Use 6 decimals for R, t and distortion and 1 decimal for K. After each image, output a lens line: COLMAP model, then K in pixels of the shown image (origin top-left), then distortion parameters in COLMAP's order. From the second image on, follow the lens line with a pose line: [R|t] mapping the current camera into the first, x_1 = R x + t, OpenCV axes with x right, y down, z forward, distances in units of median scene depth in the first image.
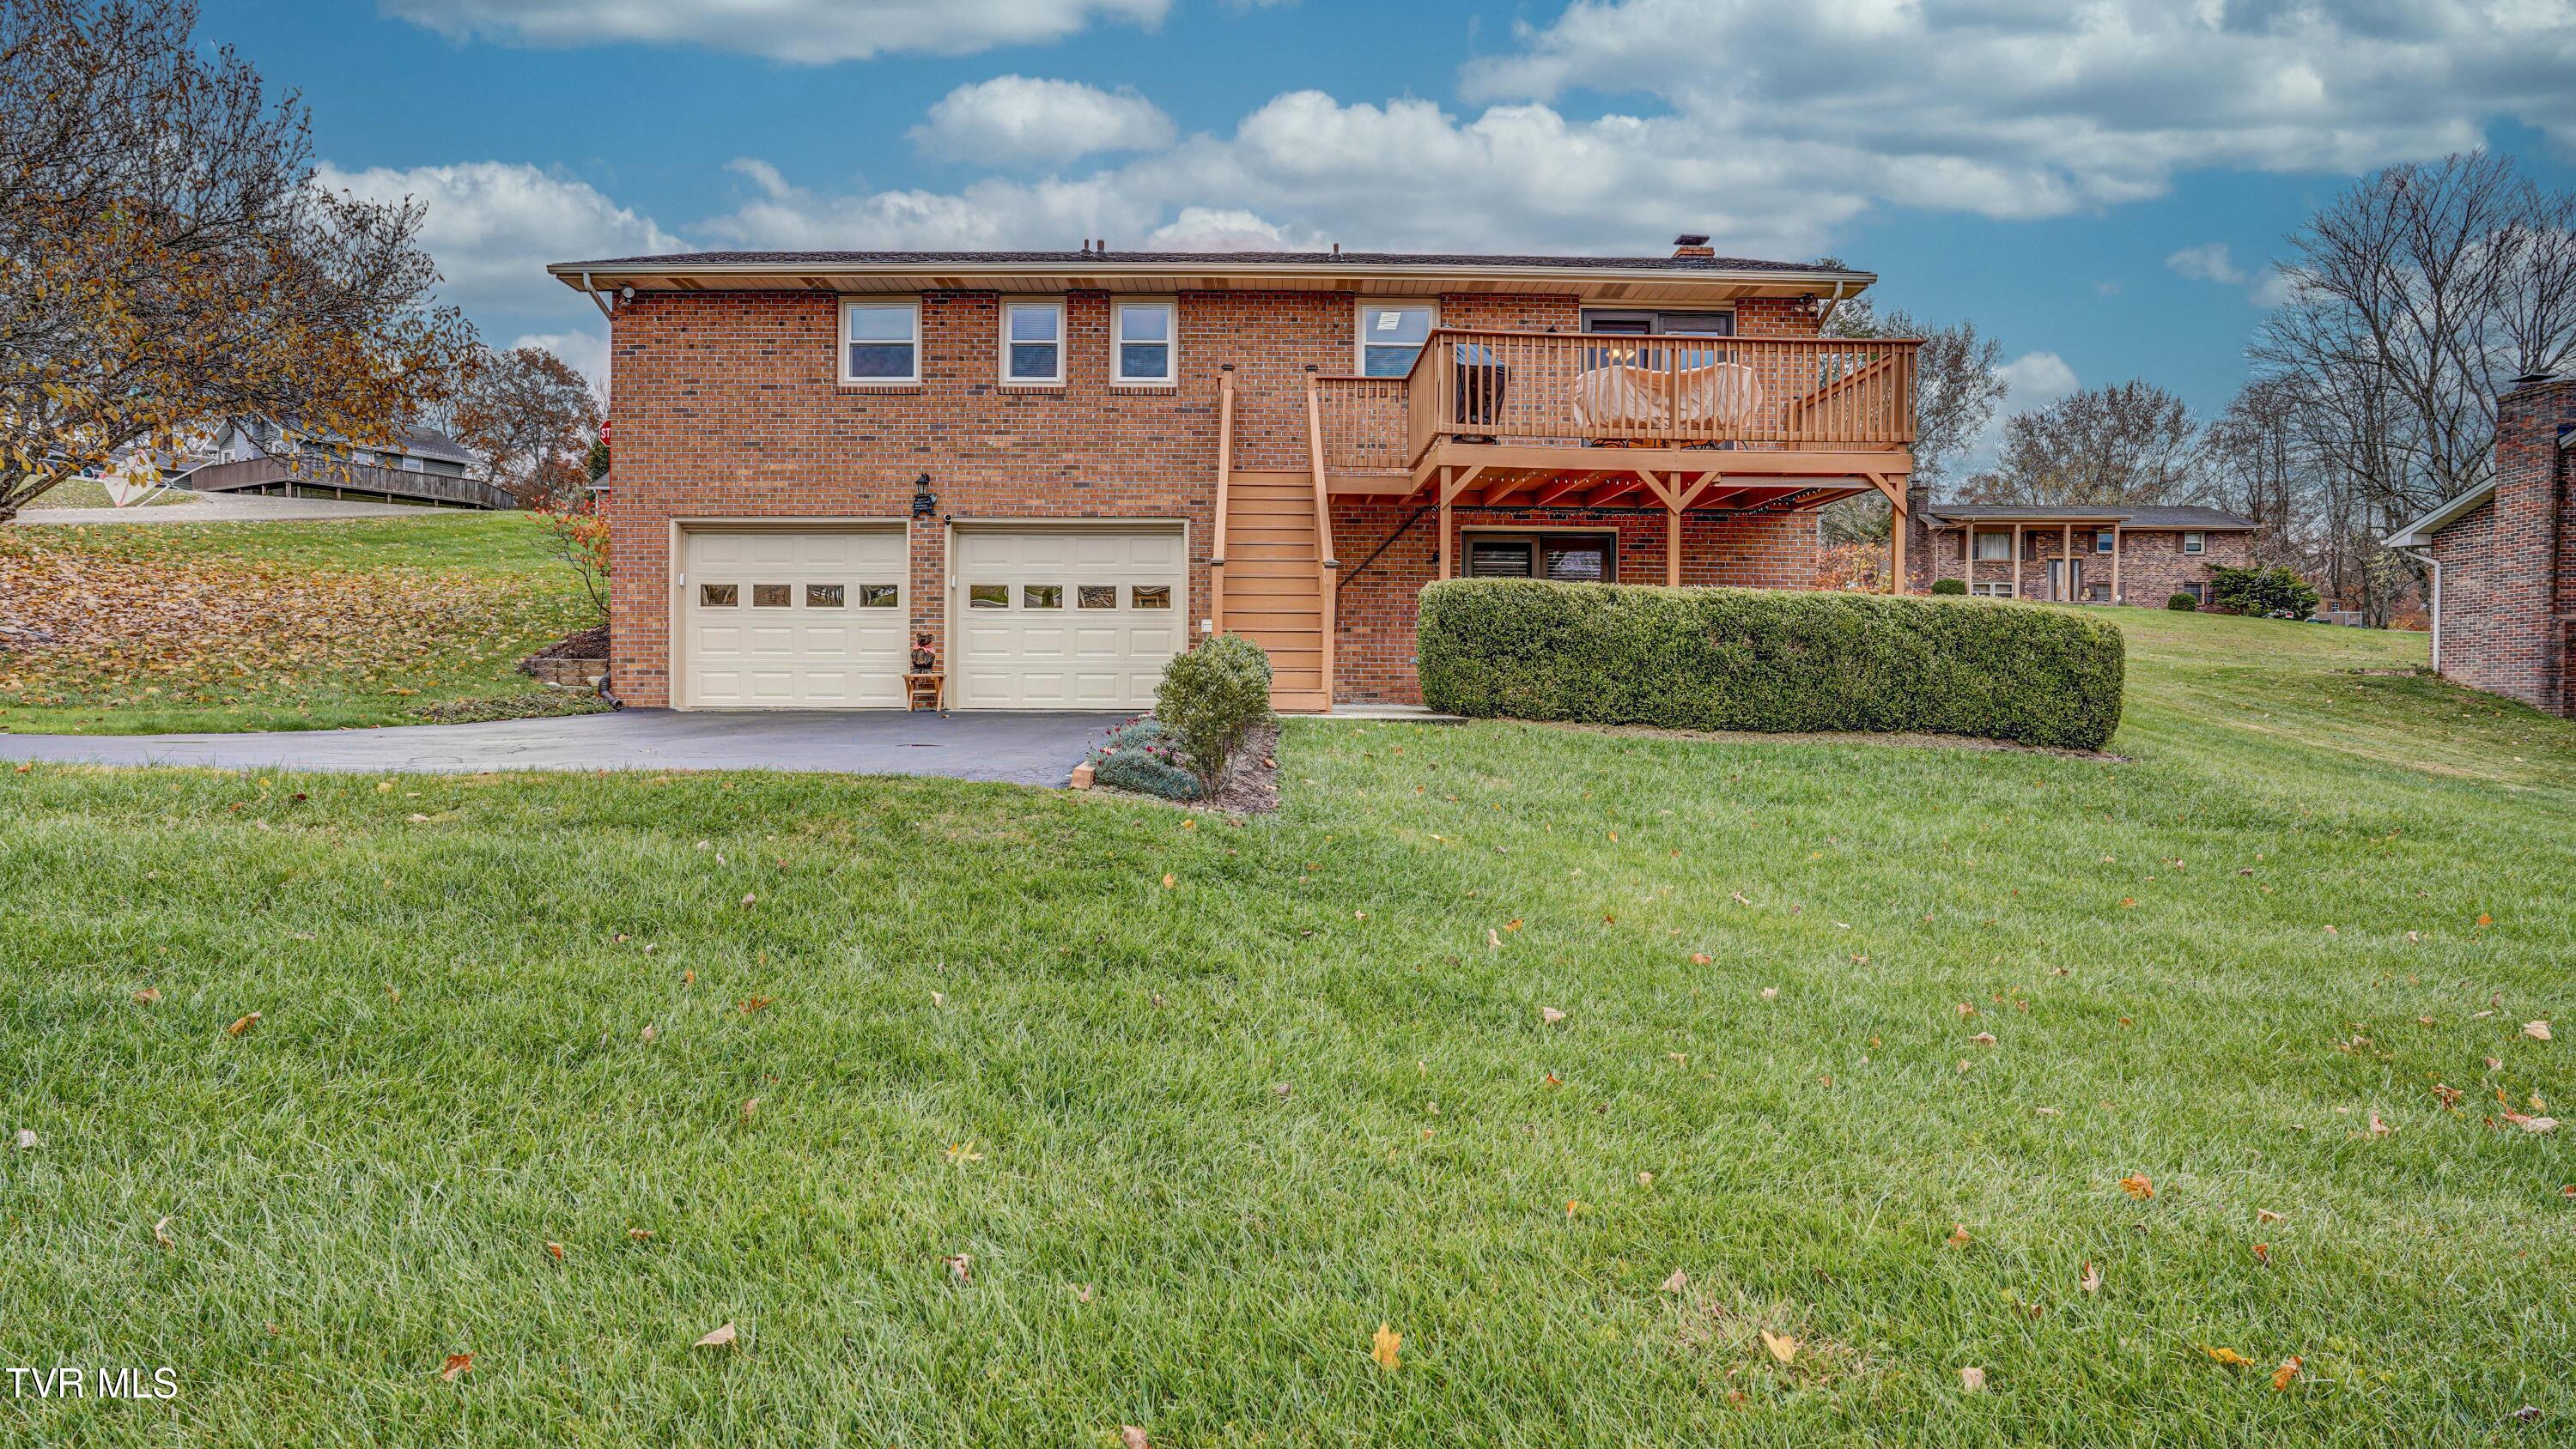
lens RADIAL K [[1430.2, 0, 1288.0], [0, 1430.2, 724.5], [0, 0, 1]] dist [-0.062246, 0.044972]
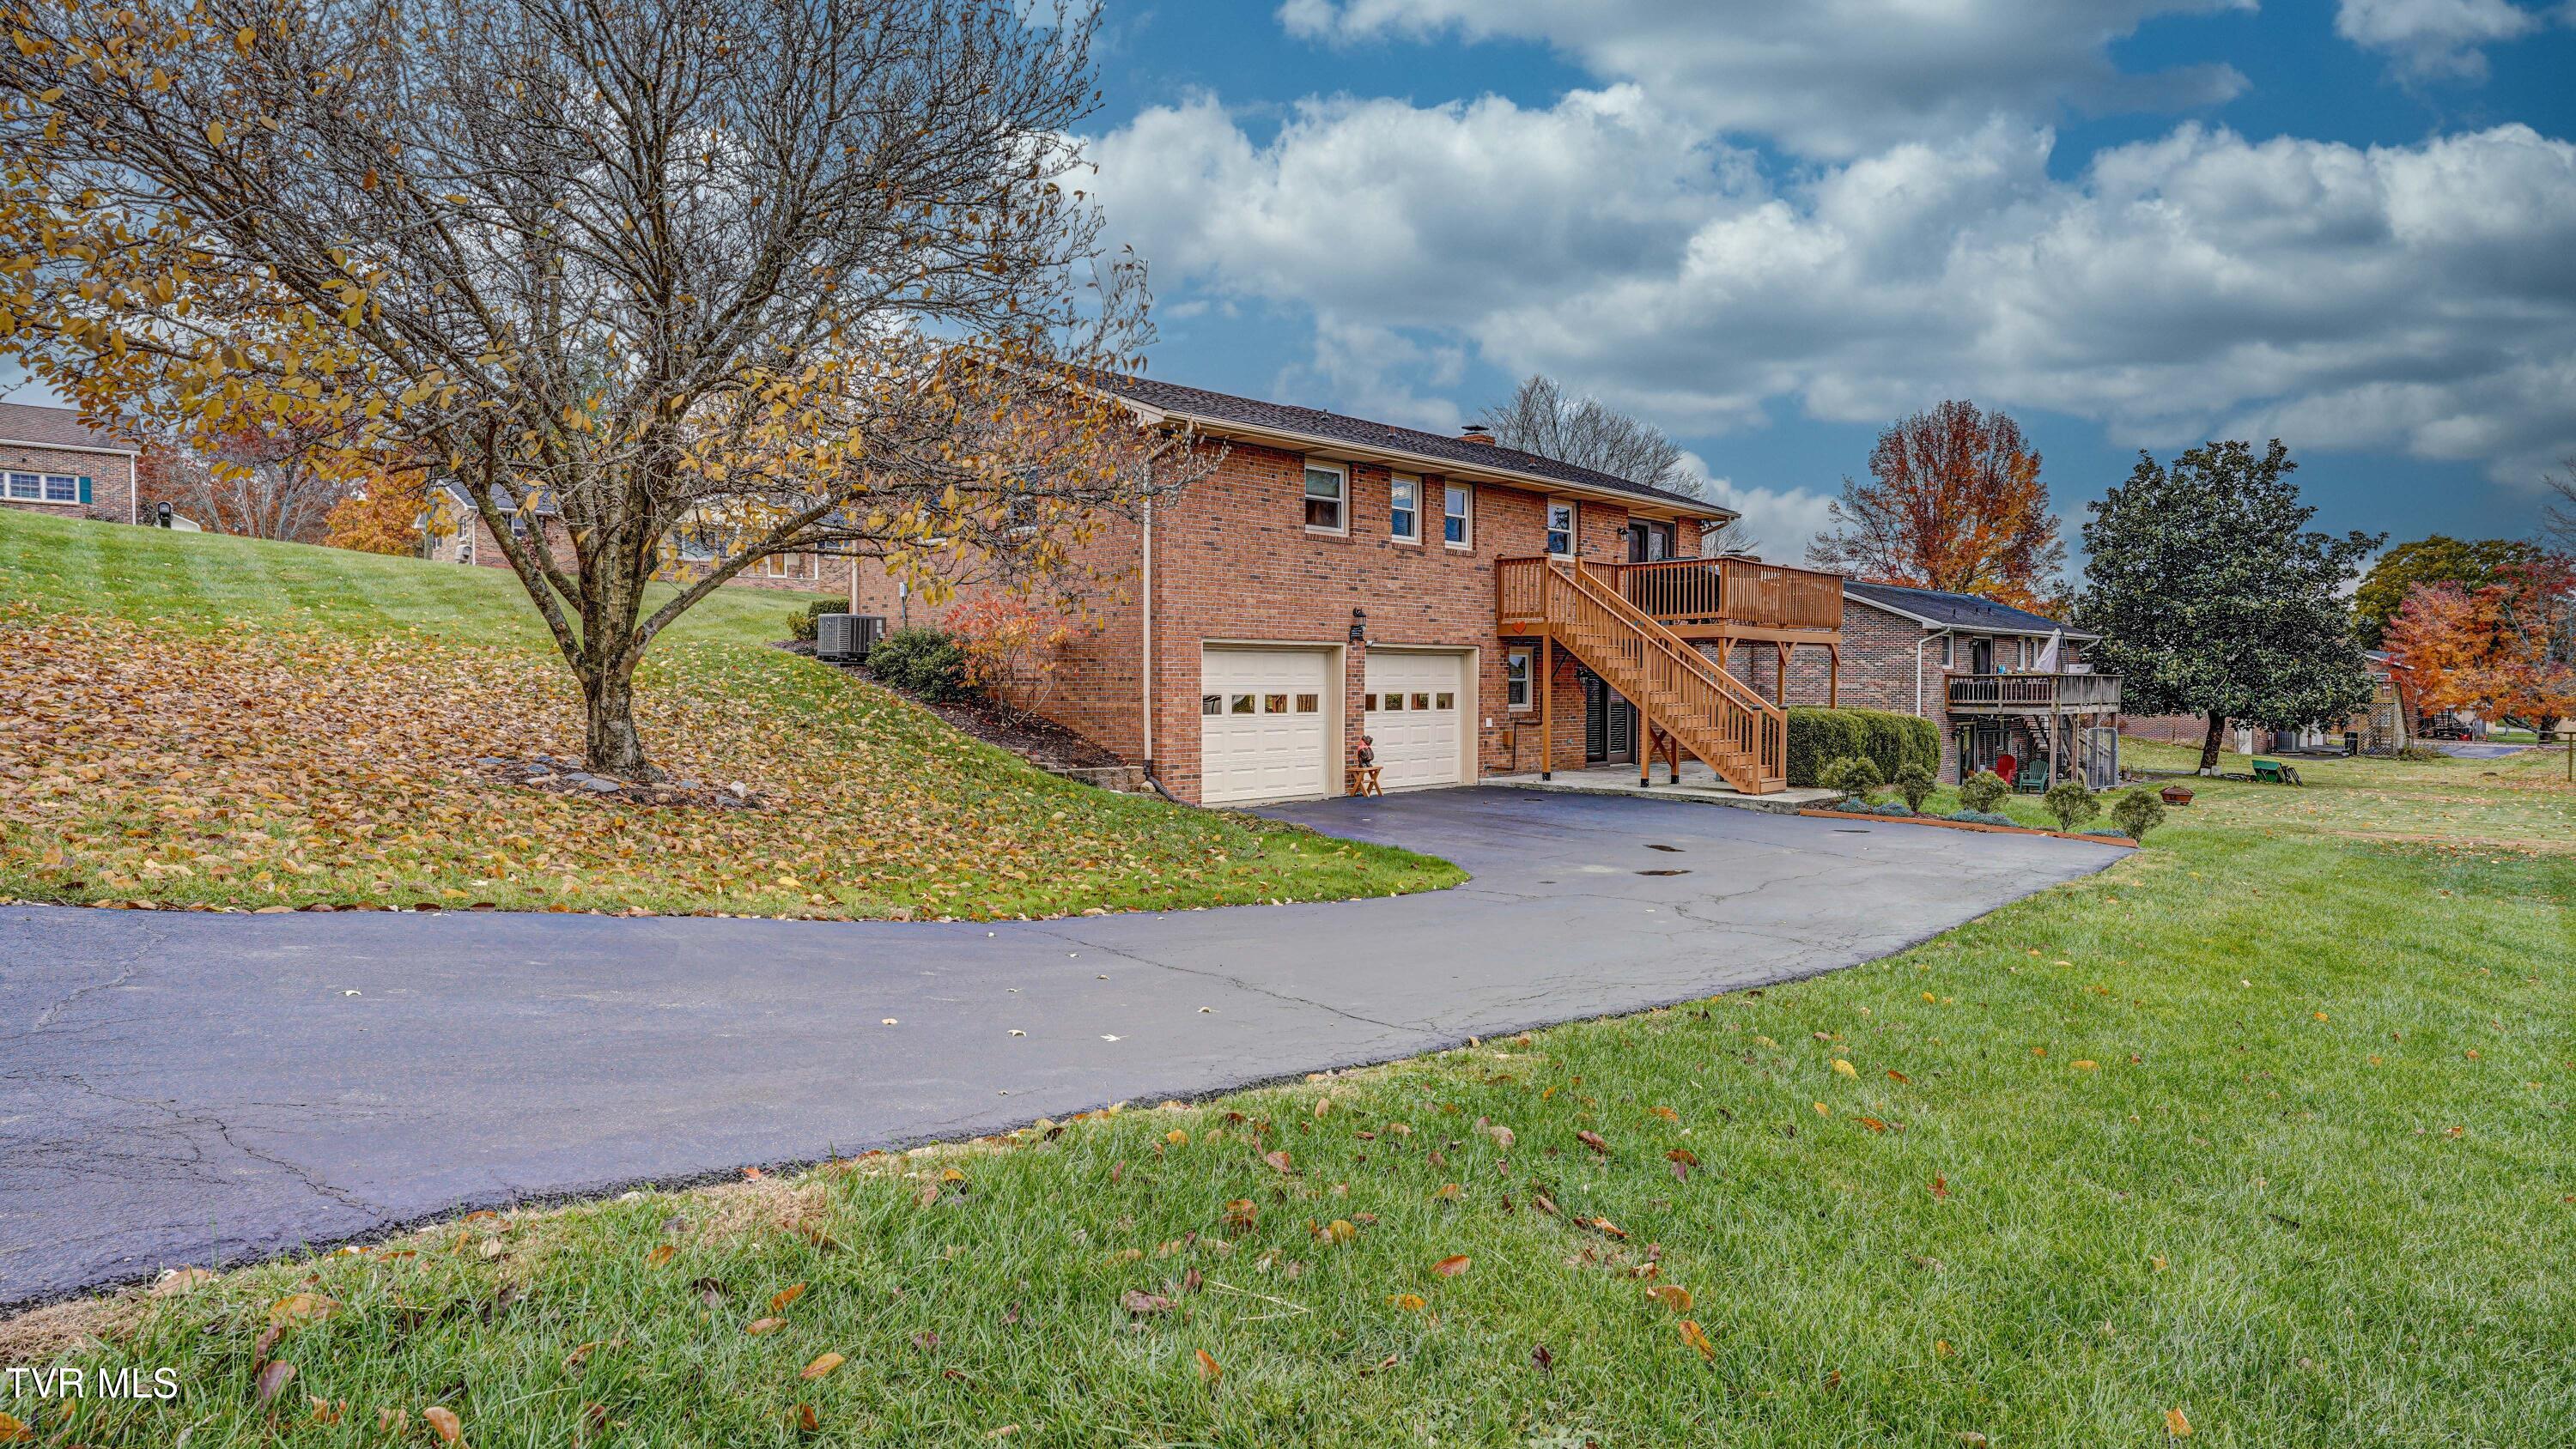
lens RADIAL K [[1430.2, 0, 1288.0], [0, 1430.2, 724.5], [0, 0, 1]] dist [-0.062246, 0.044972]
pose [[0.708669, -0.026840, 0.705031, -1.194811], [0.017556, 0.999638, 0.020409, -0.099748], [-0.705323, -0.002086, 0.708883, 0.141910]]
